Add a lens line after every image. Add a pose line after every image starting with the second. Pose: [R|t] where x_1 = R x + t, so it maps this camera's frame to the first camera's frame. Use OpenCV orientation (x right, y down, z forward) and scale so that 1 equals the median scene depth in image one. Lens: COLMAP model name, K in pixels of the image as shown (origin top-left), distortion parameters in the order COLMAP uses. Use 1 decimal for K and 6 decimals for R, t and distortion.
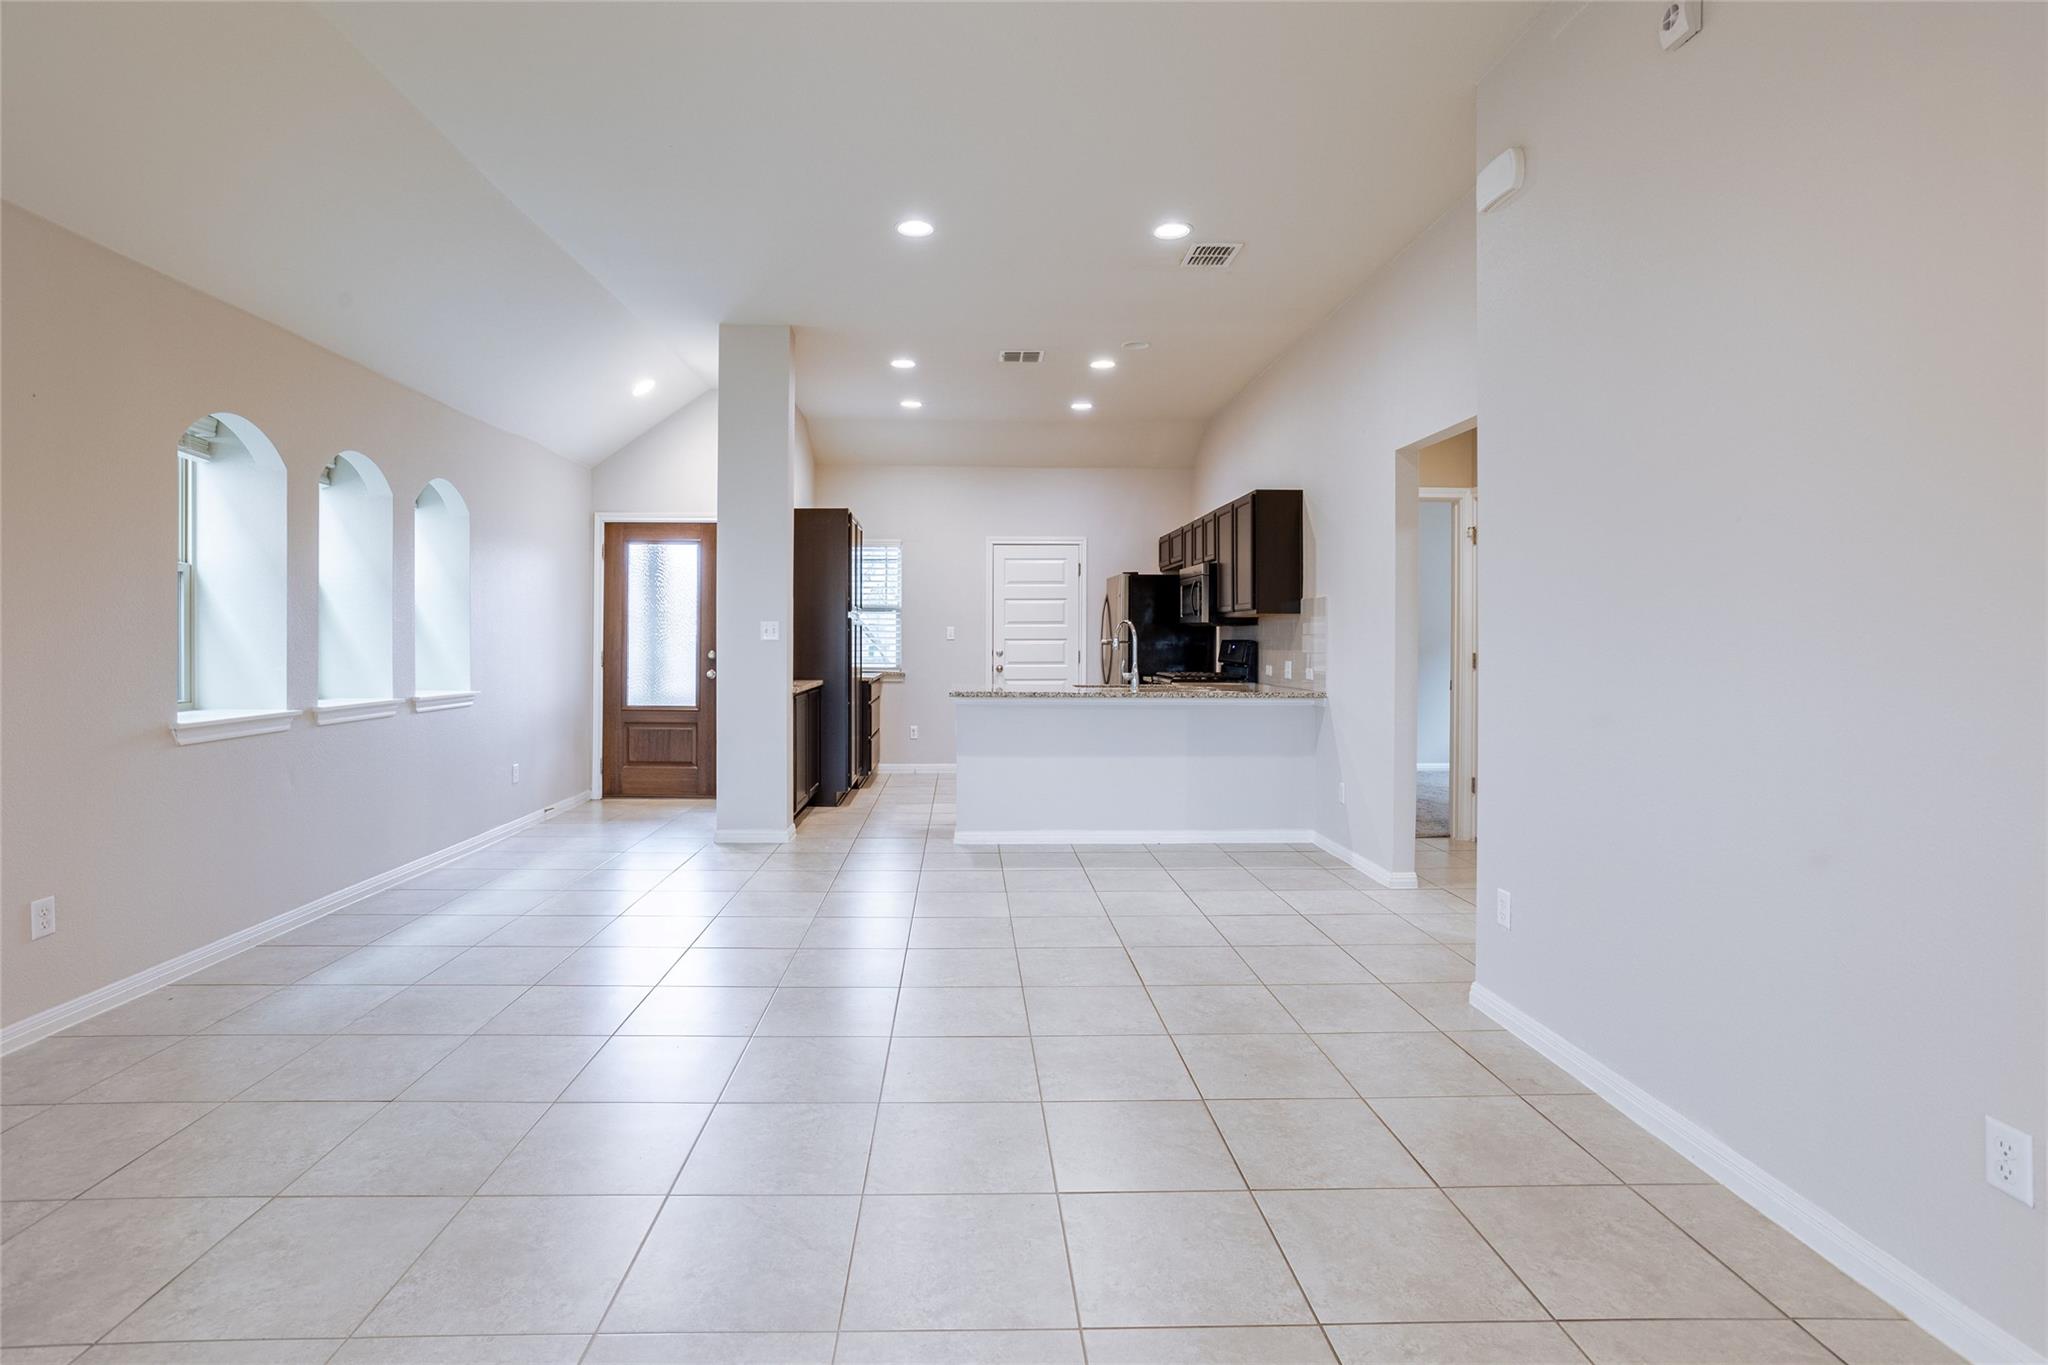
lens RADIAL K [[1023.9, 0, 1067.4], [0, 1023.9, 637.7], [0, 0, 1]] dist [-0.070912, 0.068037]
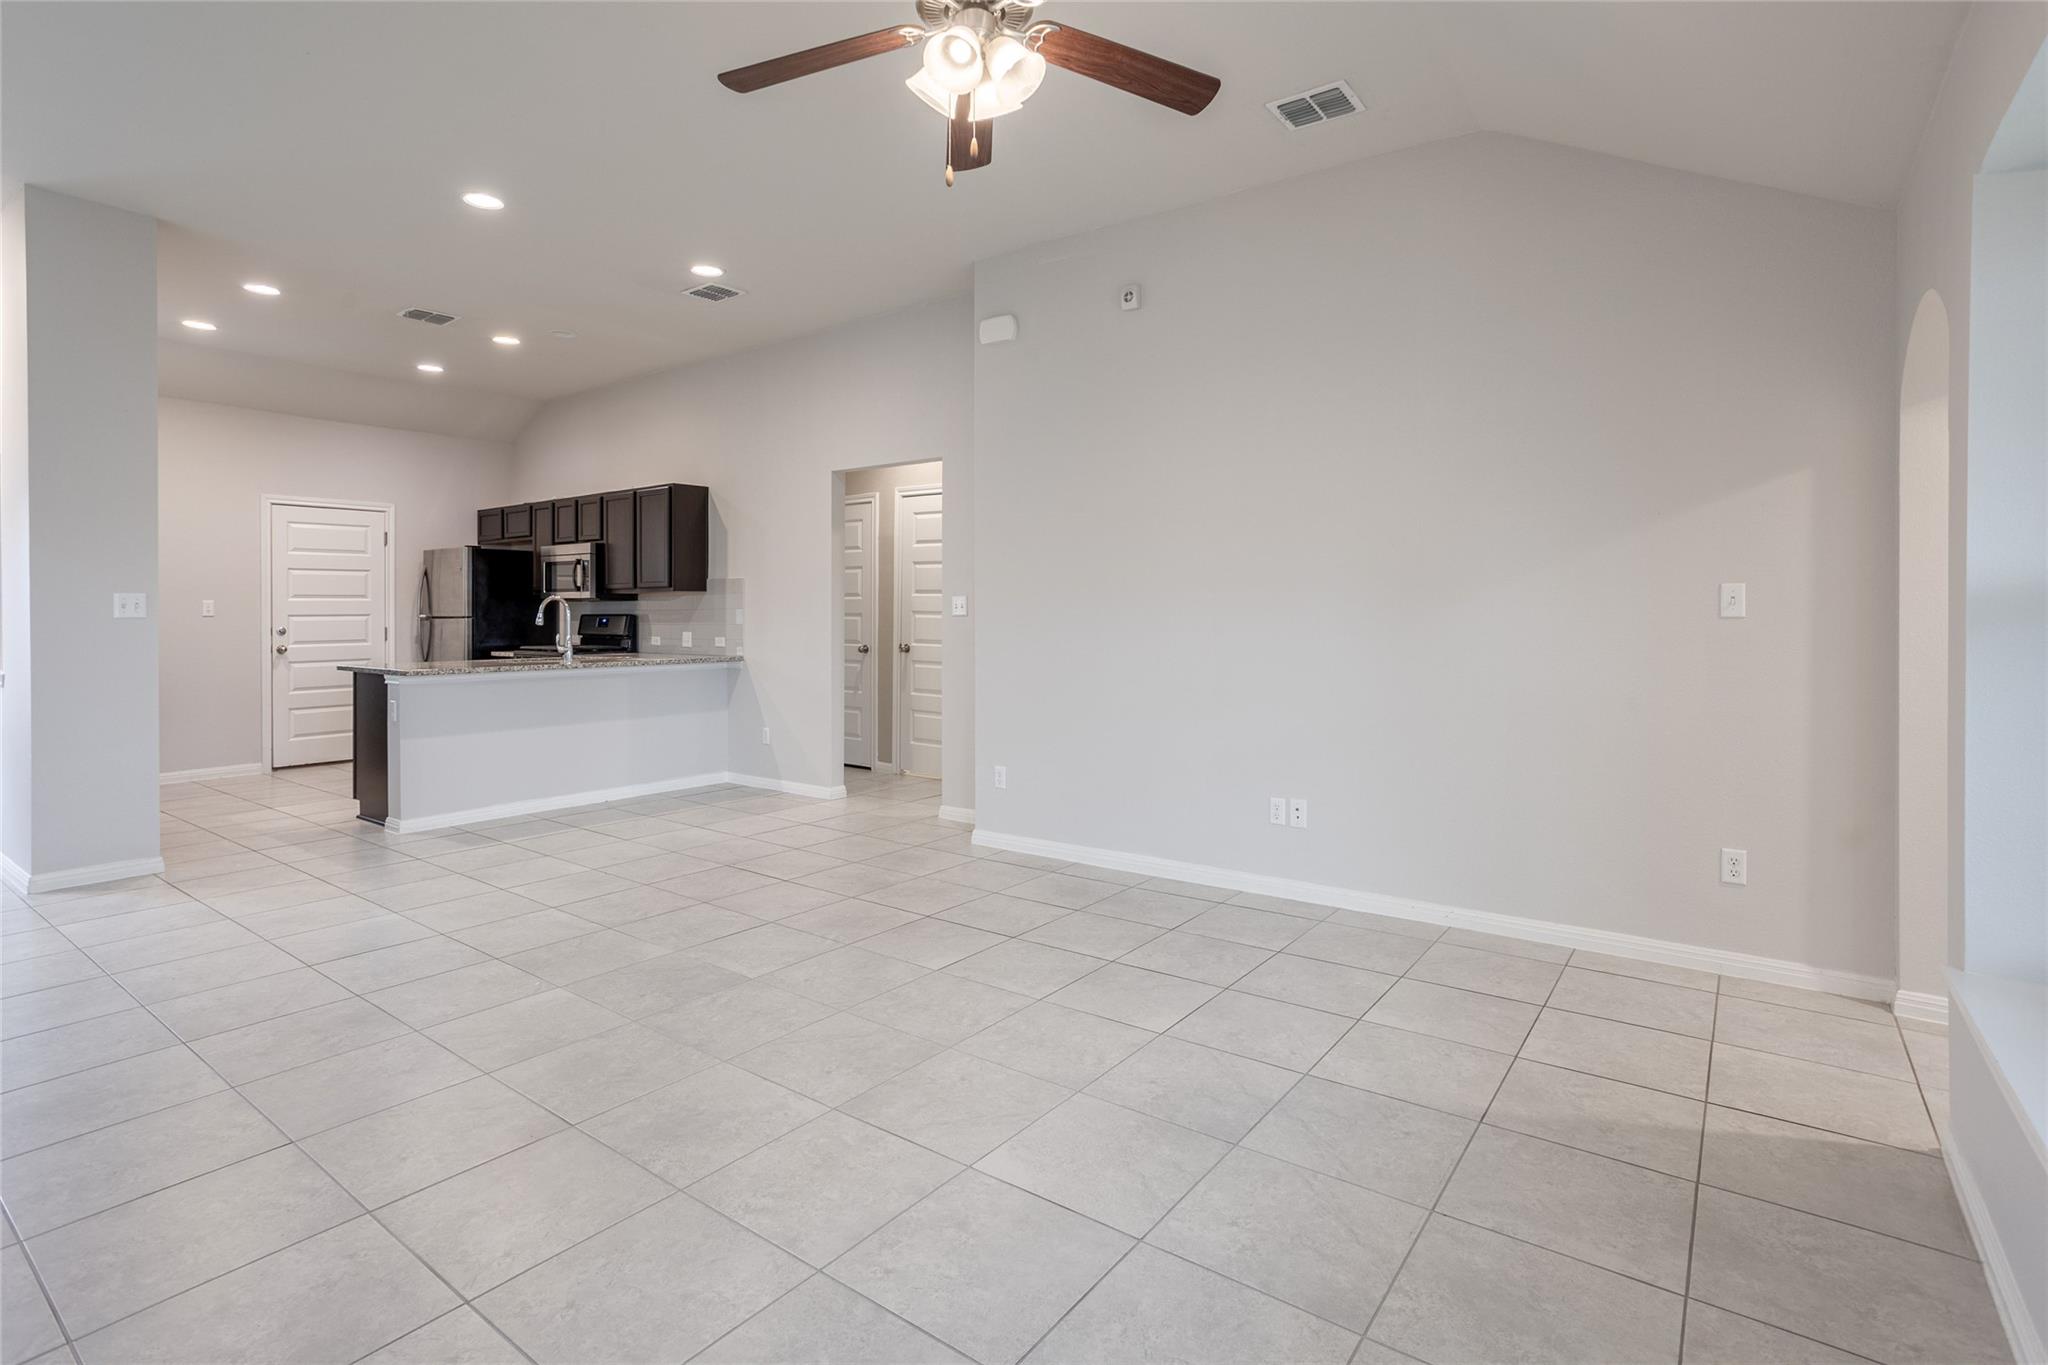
lens RADIAL K [[988.6, 0, 1103.6], [0, 988.6, 620.0], [0, 0, 1]] dist [-0.043748, 0.023116]
pose [[0.591195, -0.011239, 0.806450, -0.425896], [0.002964, 0.999926, 0.011763, -0.002613], [-0.806523, -0.004564, 0.591185, -0.043565]]
